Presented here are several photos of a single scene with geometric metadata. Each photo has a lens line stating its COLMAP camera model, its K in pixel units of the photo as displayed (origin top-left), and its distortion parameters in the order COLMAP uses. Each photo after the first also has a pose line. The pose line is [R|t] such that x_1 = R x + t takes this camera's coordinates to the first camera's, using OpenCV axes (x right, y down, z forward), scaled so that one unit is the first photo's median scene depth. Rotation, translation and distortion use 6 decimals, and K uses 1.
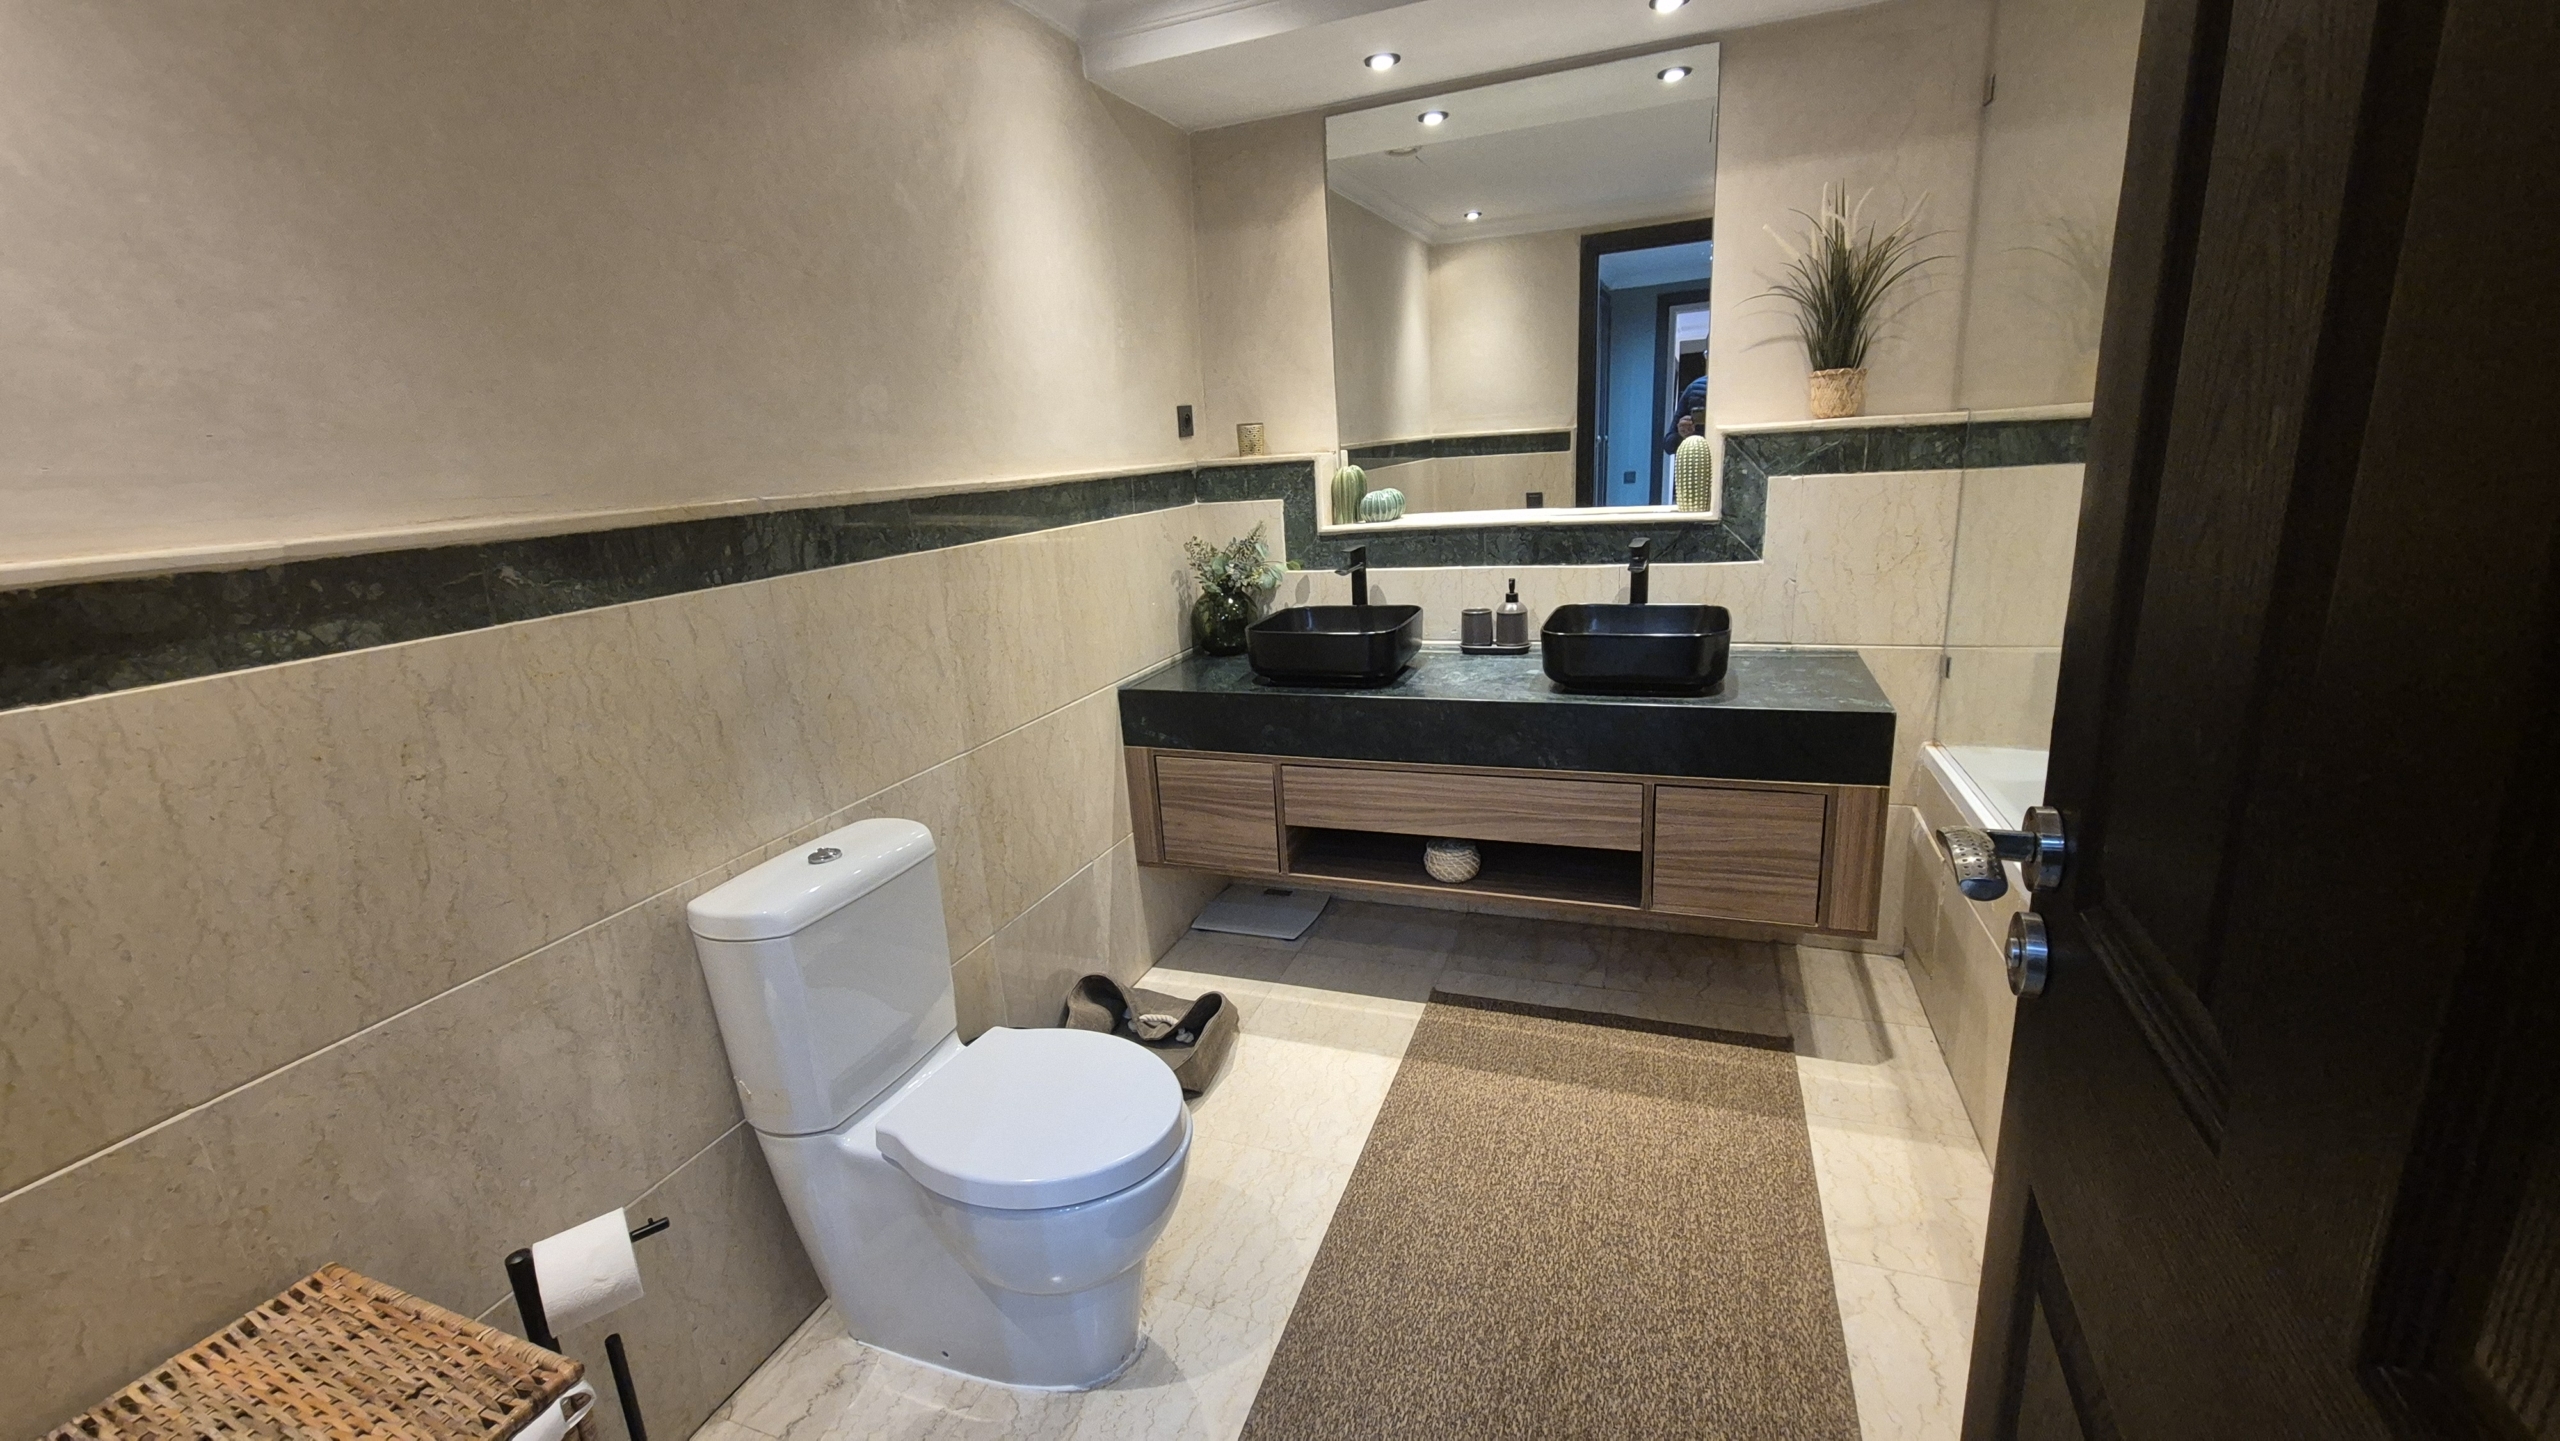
lens RADIAL K [[1037.1, 0, 1275.9], [0, 1037.1, 722.3], [0, 0, 1]] dist [0.001413, -0.000094]
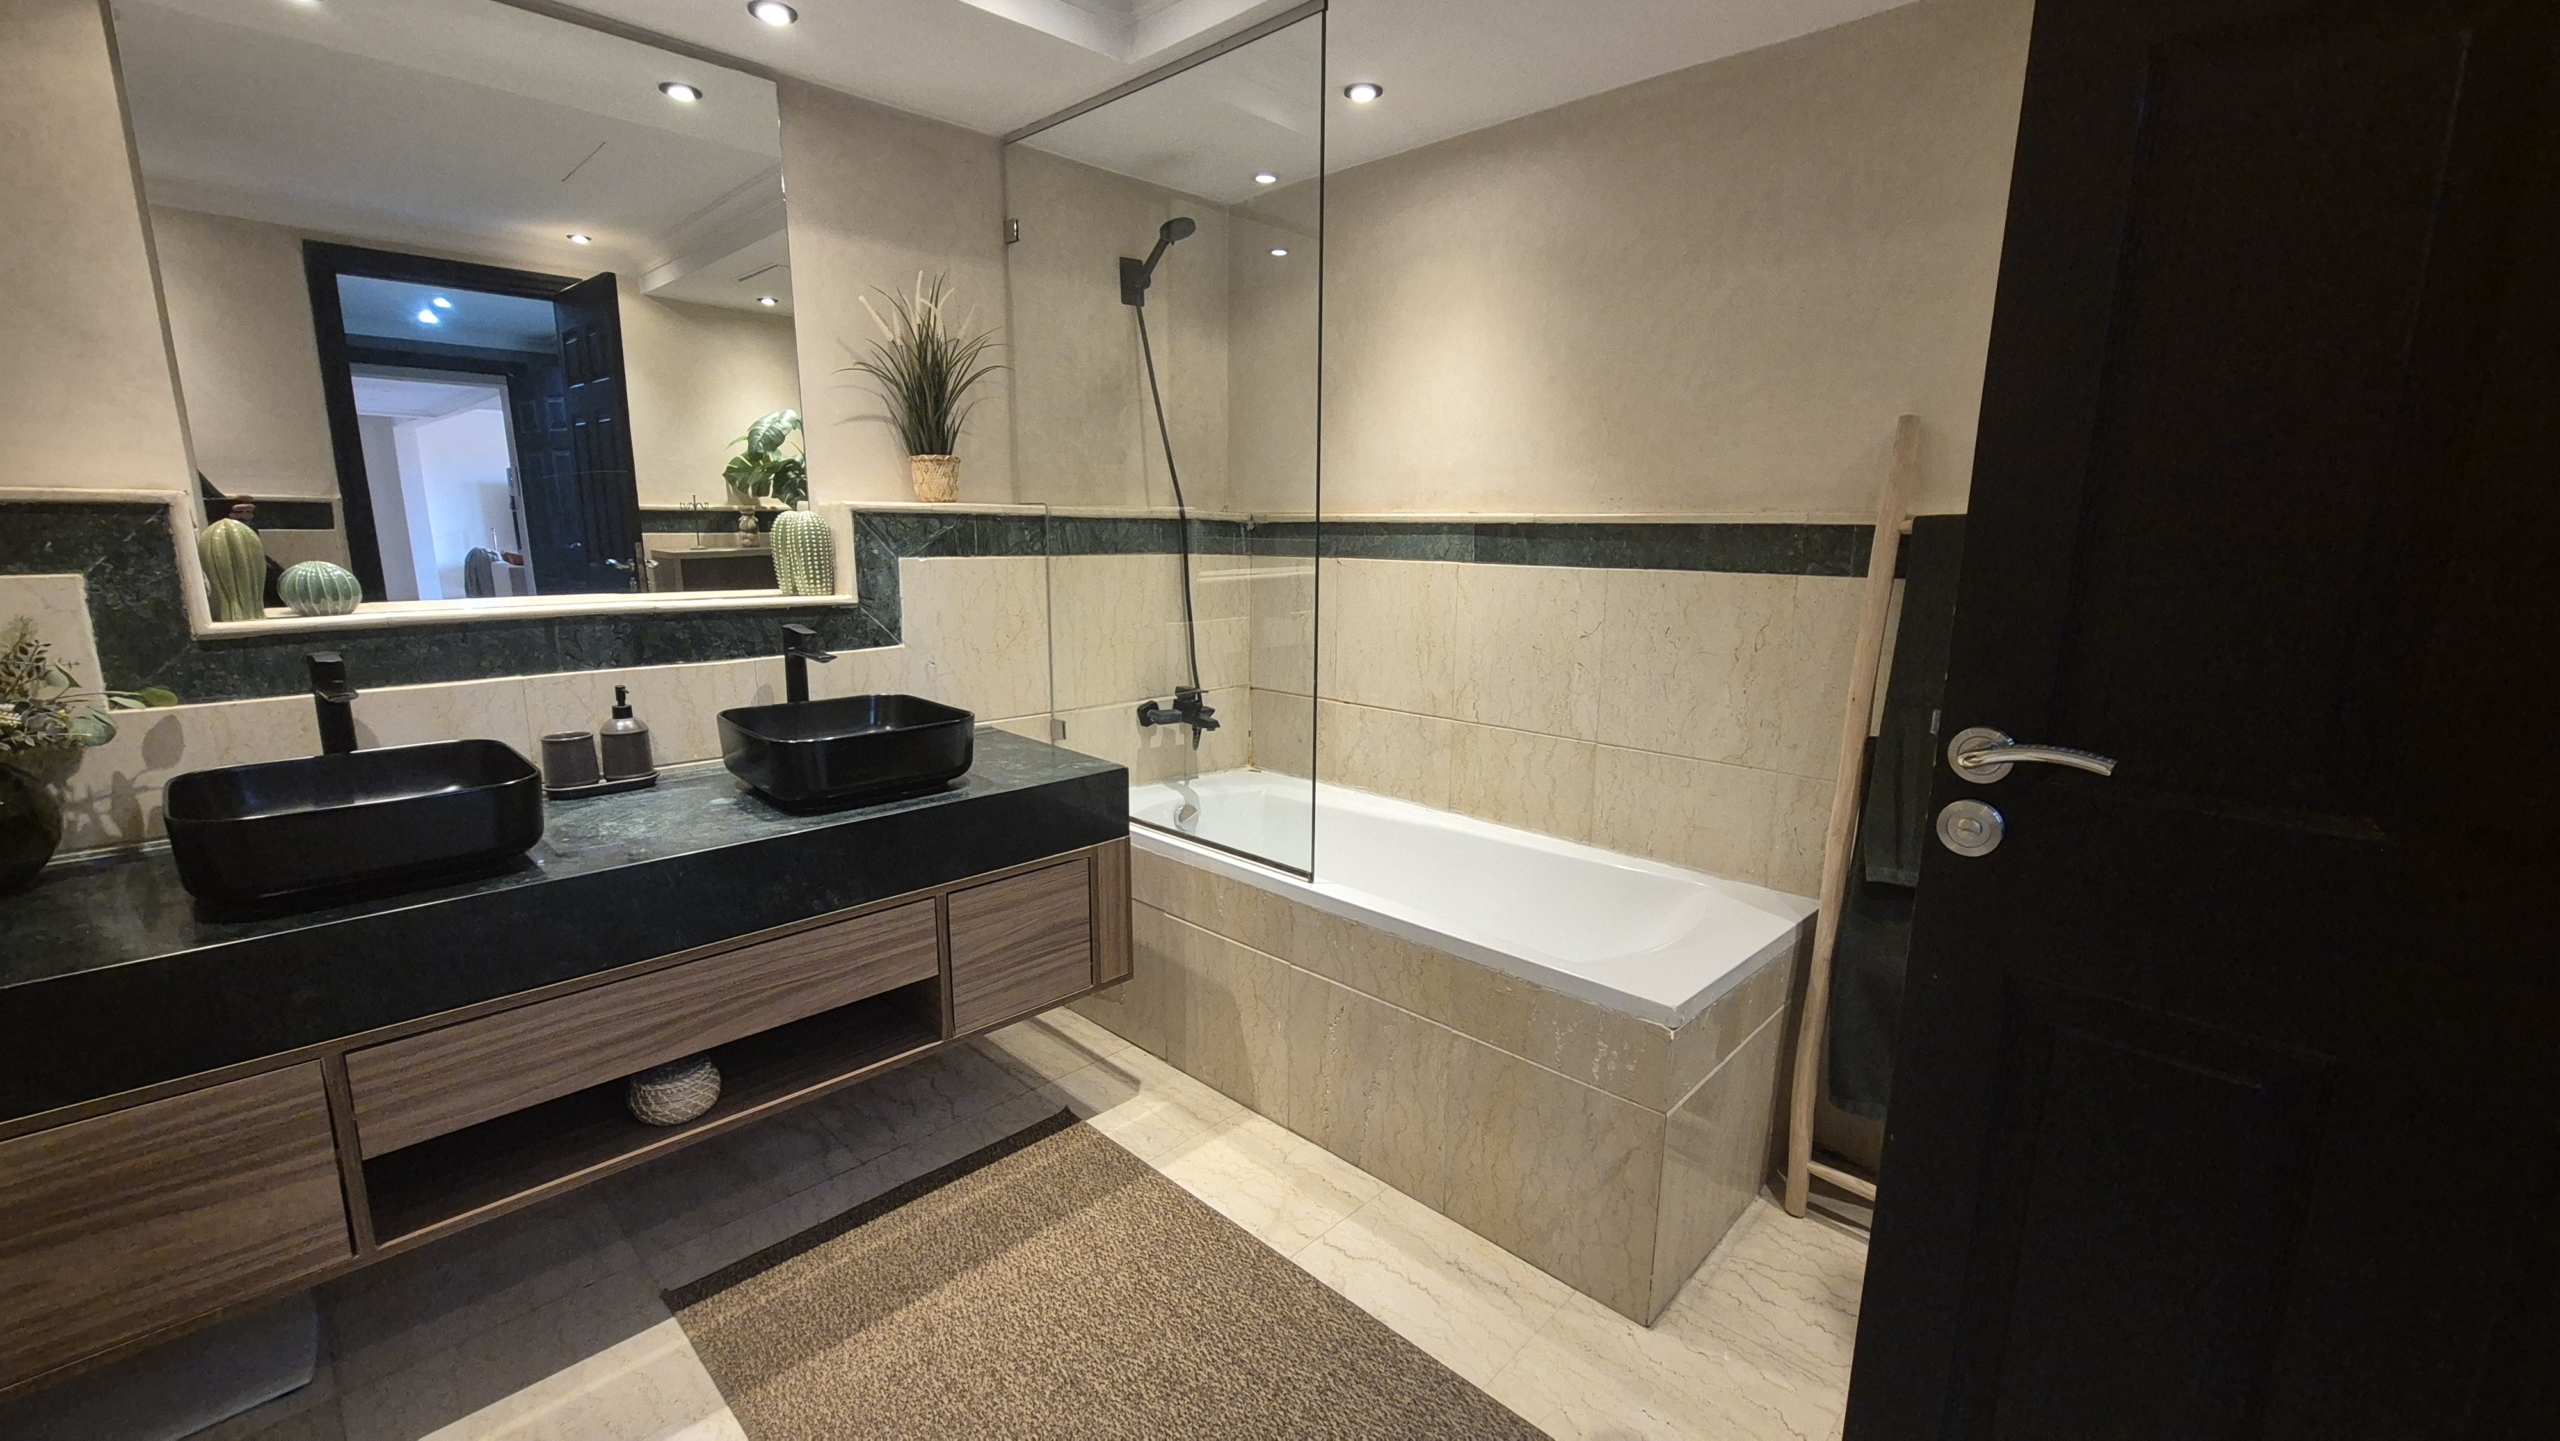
lens RADIAL K [[1037.1, 0, 1273.4], [0, 1037.1, 721.3], [0, 0, 1]] dist [0.001413, -0.000094]
pose [[0.406437, -0.108704, 0.907190, -0.273896], [0.201657, 0.979085, 0.026973, -0.046043], [-0.891148, 0.171978, 0.419857, 0.323045]]
